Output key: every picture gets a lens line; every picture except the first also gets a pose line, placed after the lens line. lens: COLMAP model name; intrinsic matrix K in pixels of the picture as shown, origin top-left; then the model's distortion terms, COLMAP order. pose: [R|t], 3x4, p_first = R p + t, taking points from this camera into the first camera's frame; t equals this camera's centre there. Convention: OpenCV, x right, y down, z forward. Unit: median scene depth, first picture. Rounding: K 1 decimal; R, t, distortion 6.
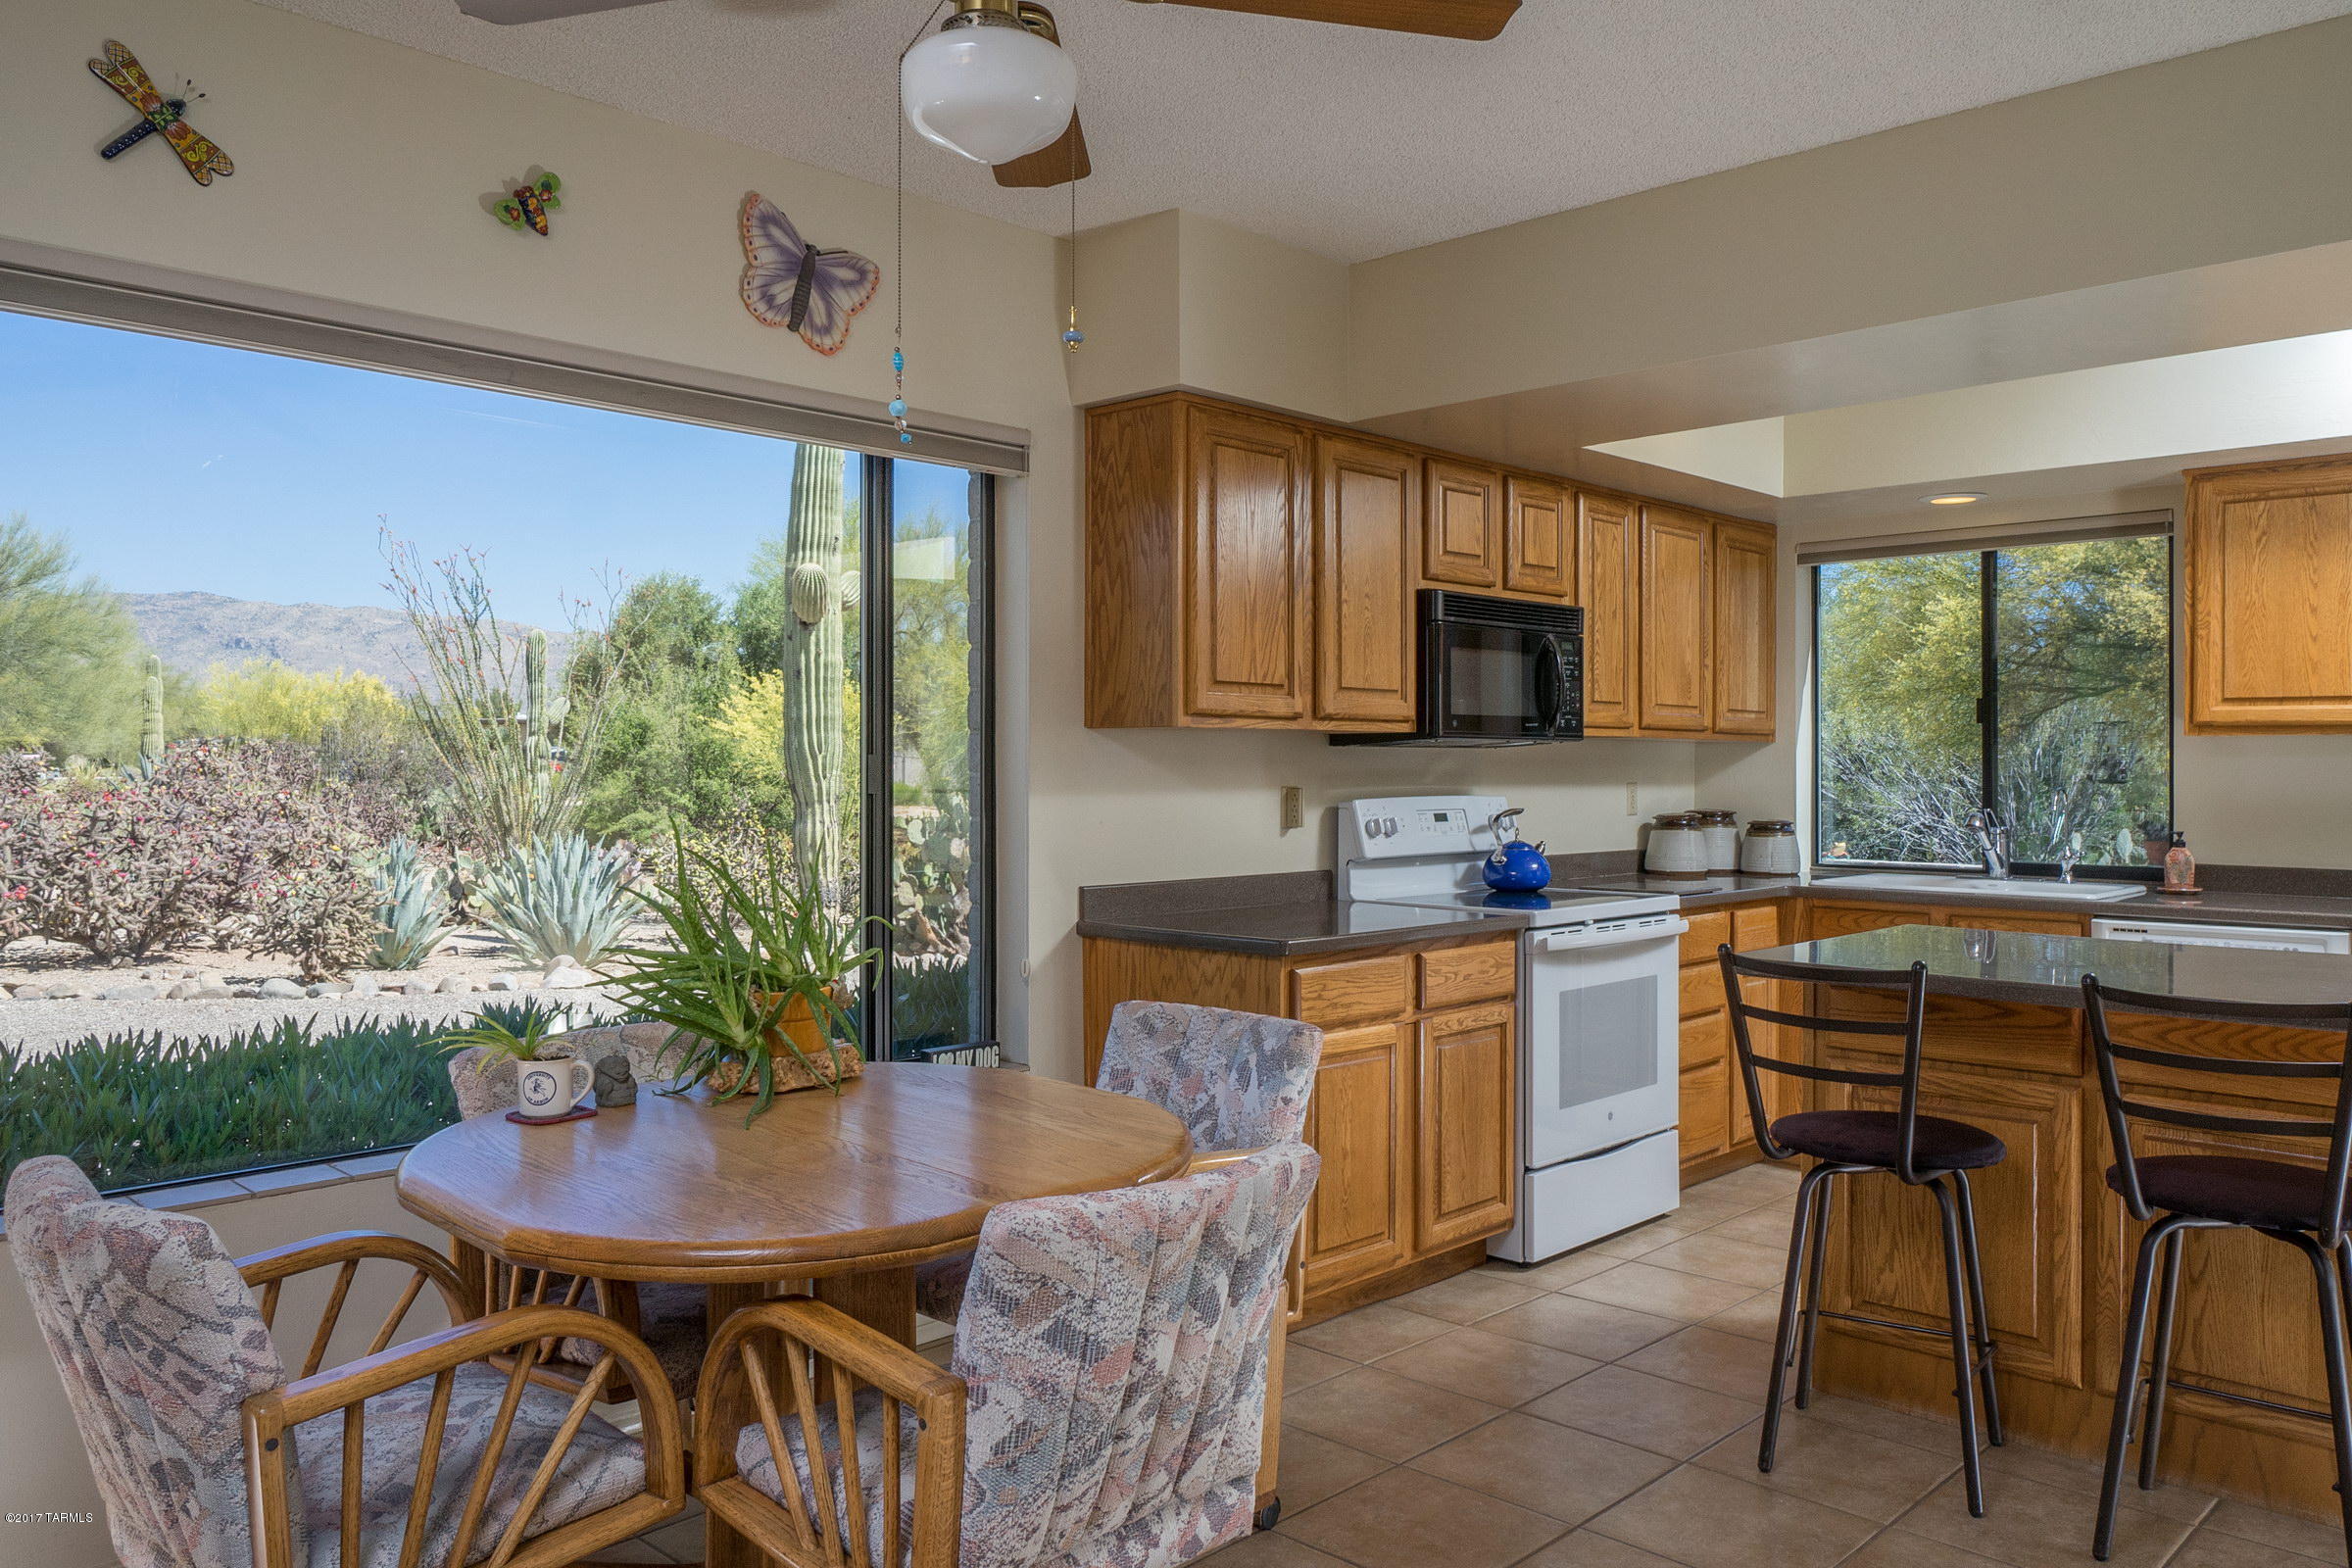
lens RADIAL K [[1709.2, 0, 1175.3], [0, 1709.2, 780.4], [0, 0, 1]] dist [-0.003702, -0.001543]
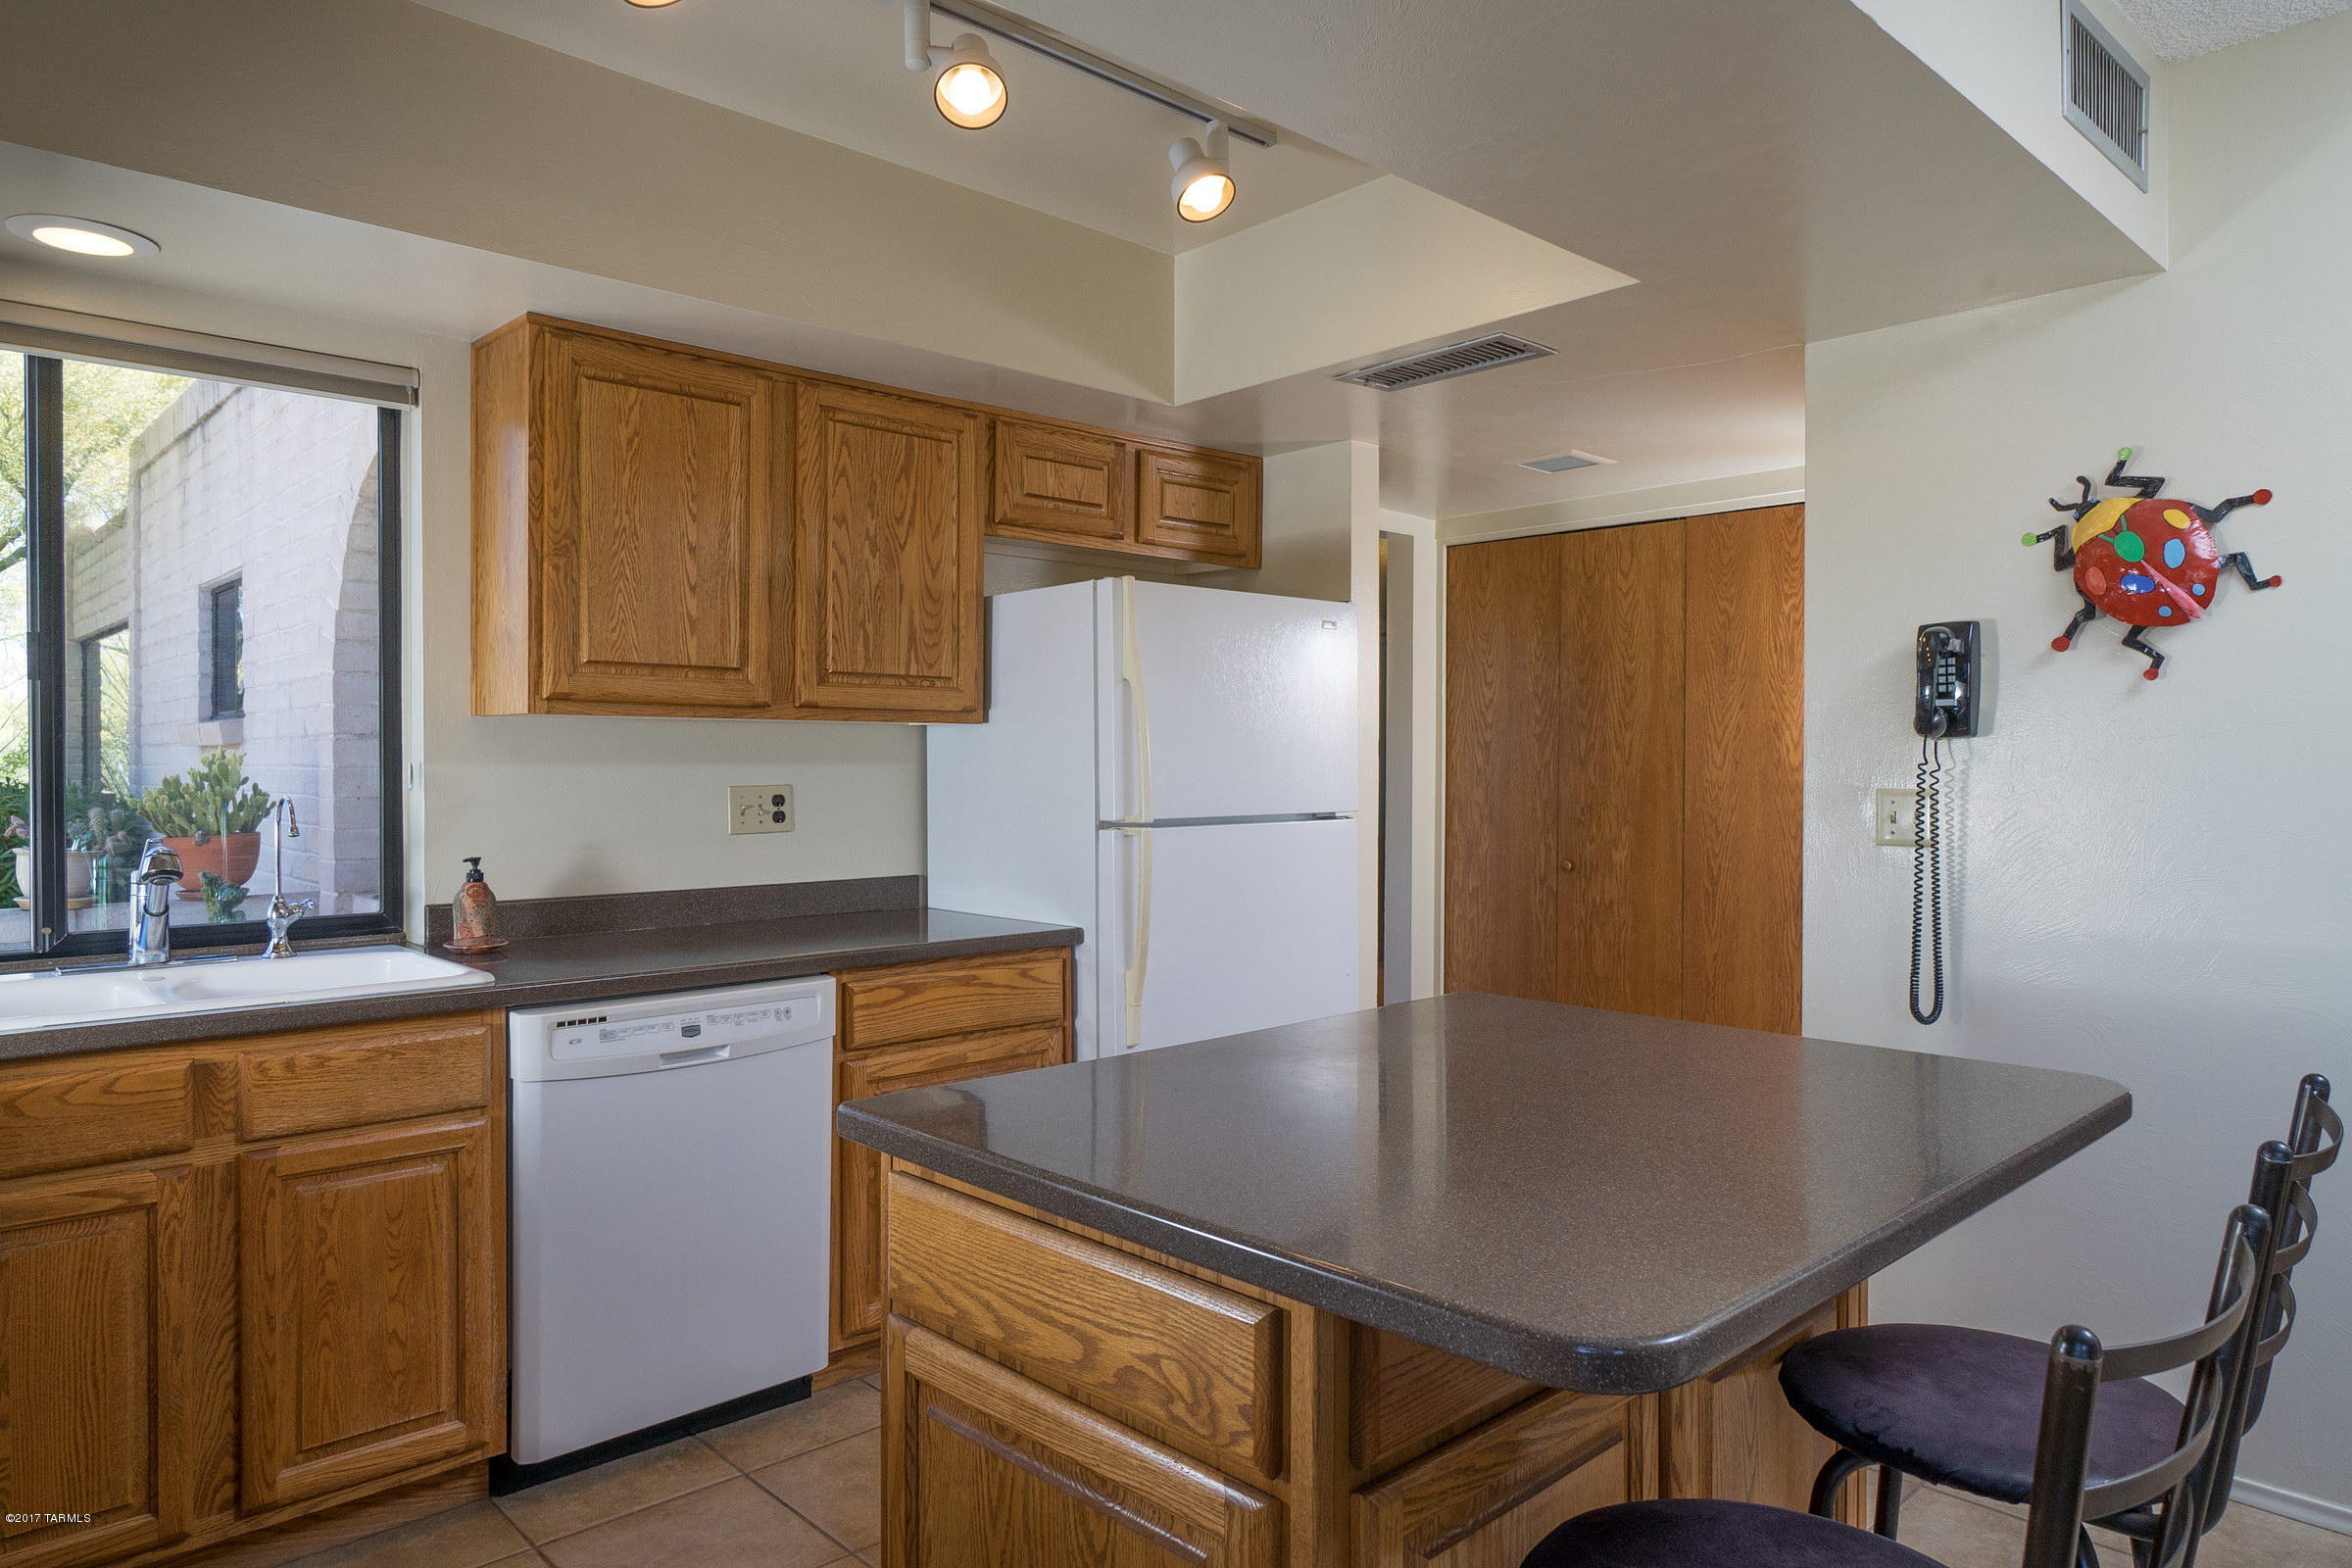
lens RADIAL K [[1485.9, 0, 1170.9], [0, 1485.9, 768.1], [0, 0, 1]] dist [-0.002466, 0.000372]
pose [[0.045495, -0.006839, 0.998941, 0.025411], [0.007403, 0.999951, 0.006509, -0.006756], [-0.998937, 0.007099, 0.045544, 0.711570]]
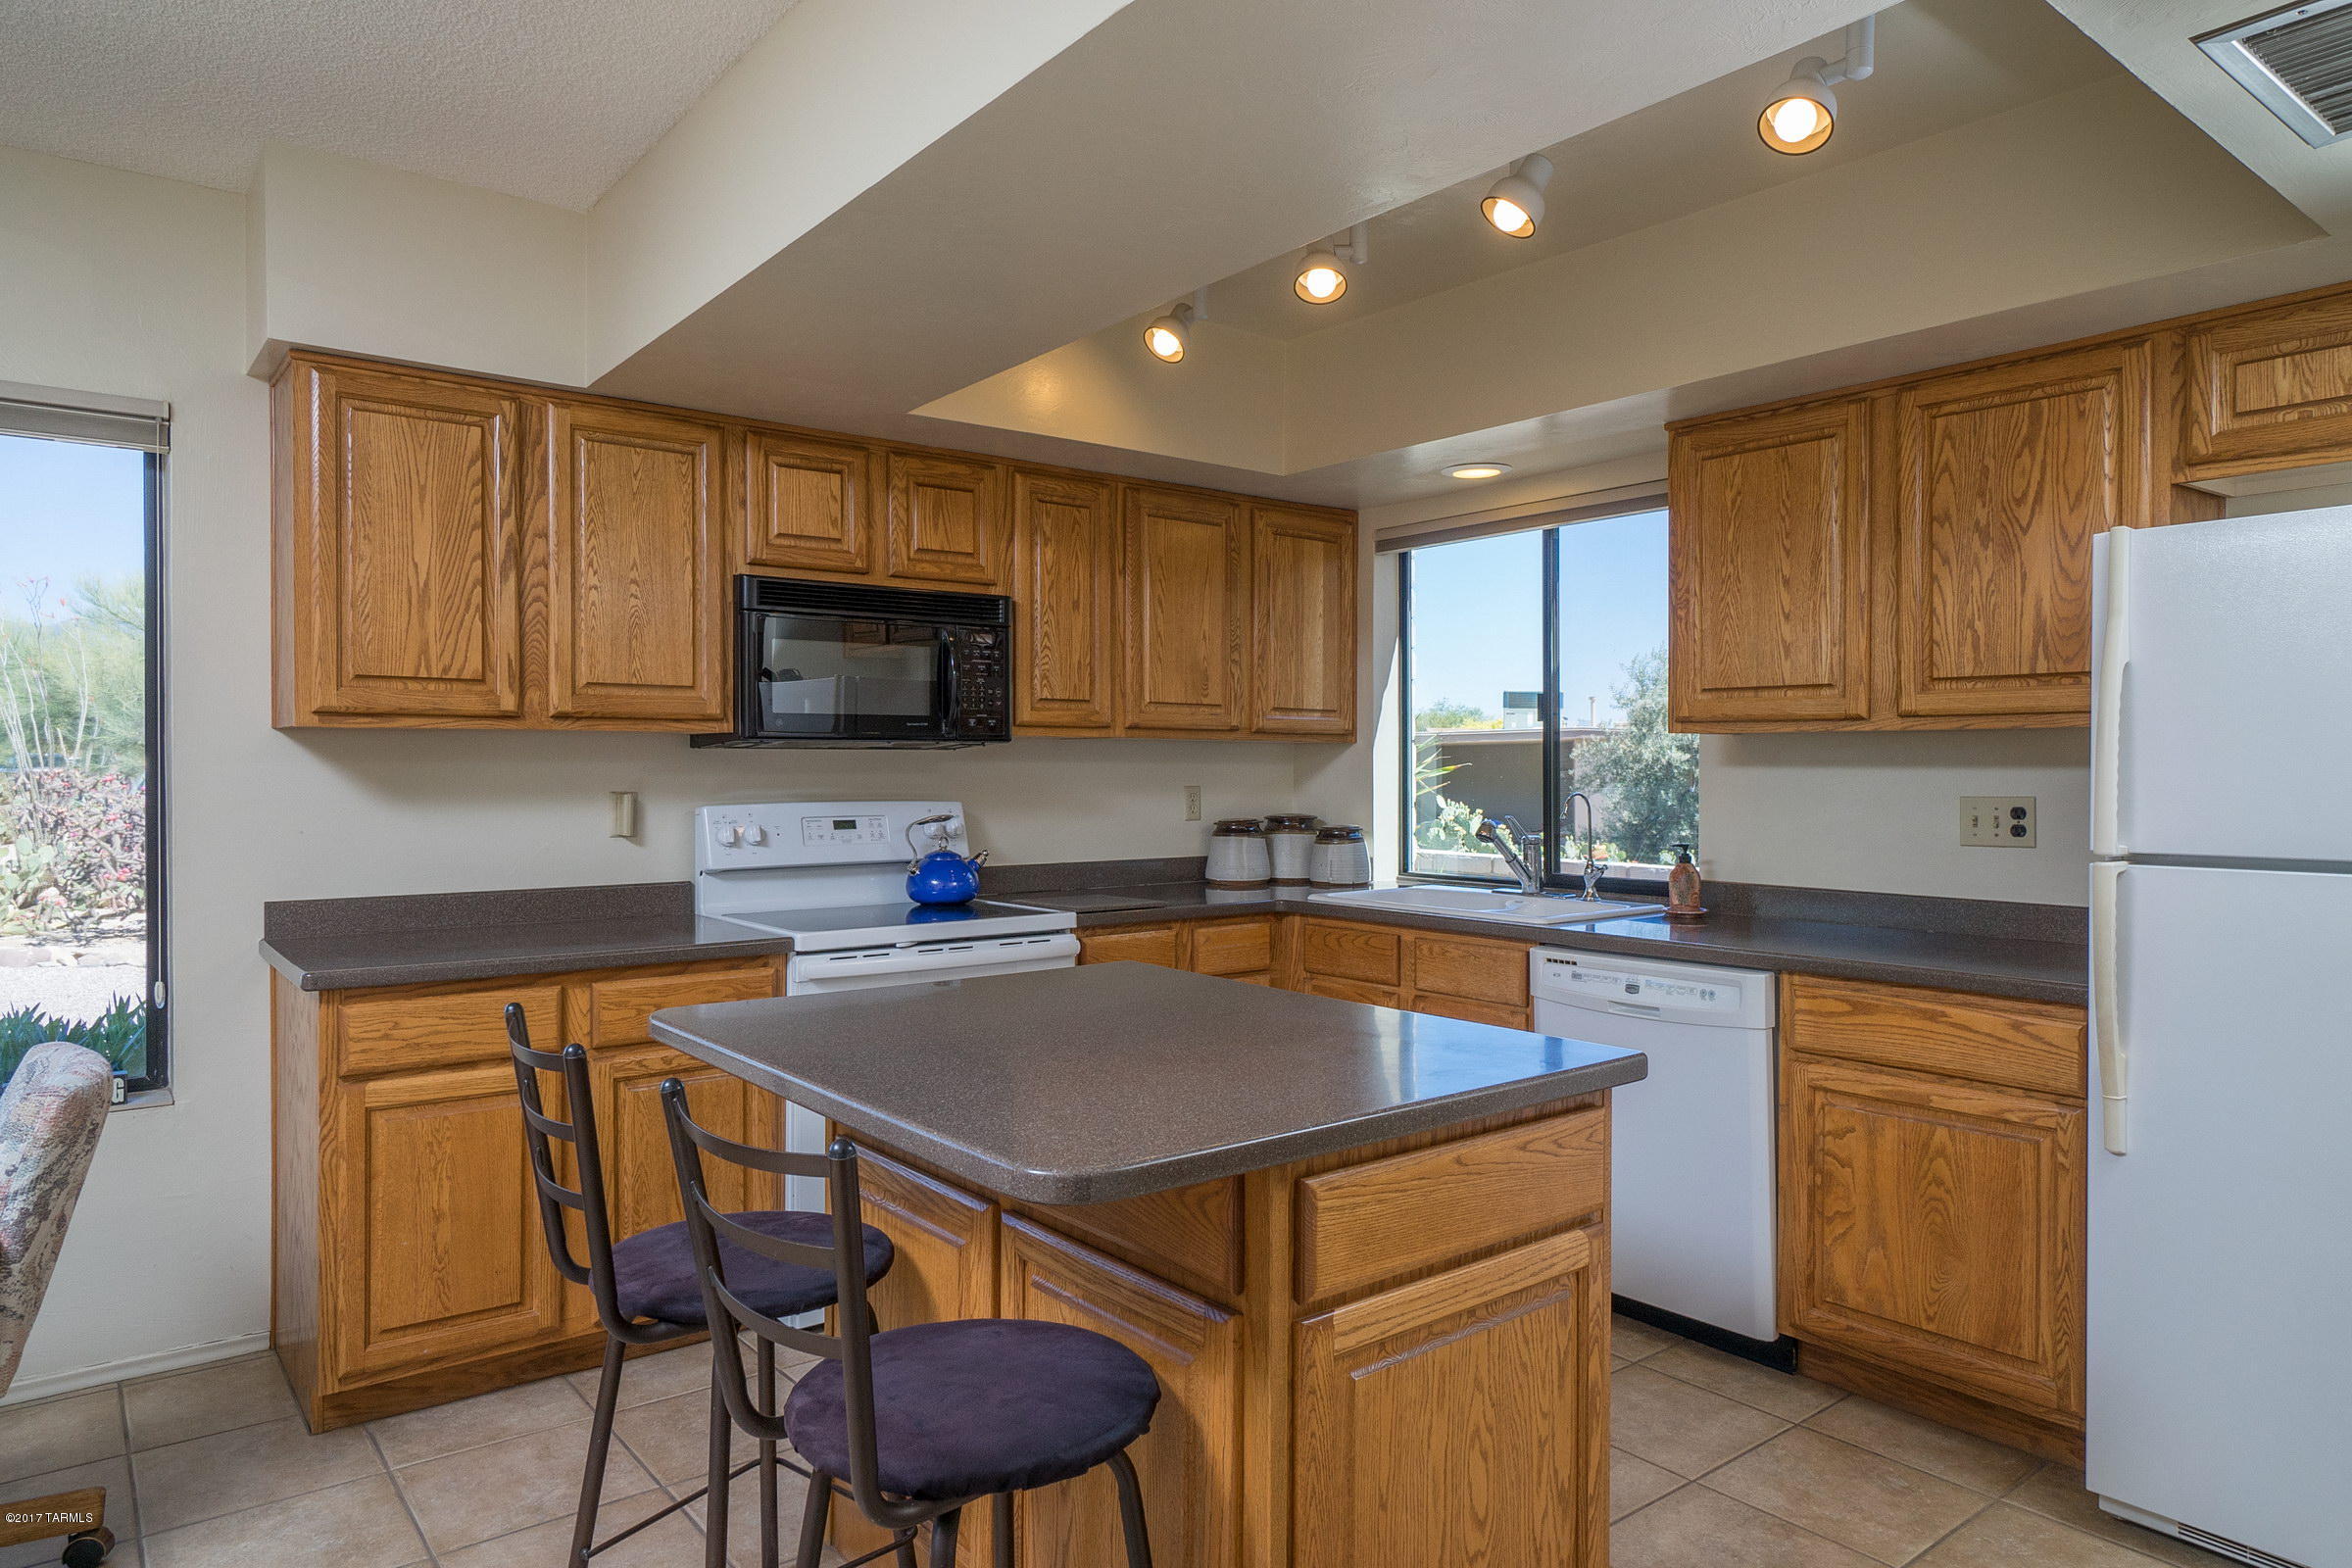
lens RADIAL K [[1461.4, 0, 1176.9], [0, 1461.4, 768.4], [0, 0, 1]] dist [0.003881, -0.000634]
pose [[0.991331, -0.000060, -0.131387, 0.435031], [-0.000749, 0.999981, -0.006109, -0.004031], [0.131385, 0.006154, 0.991312, 0.236229]]
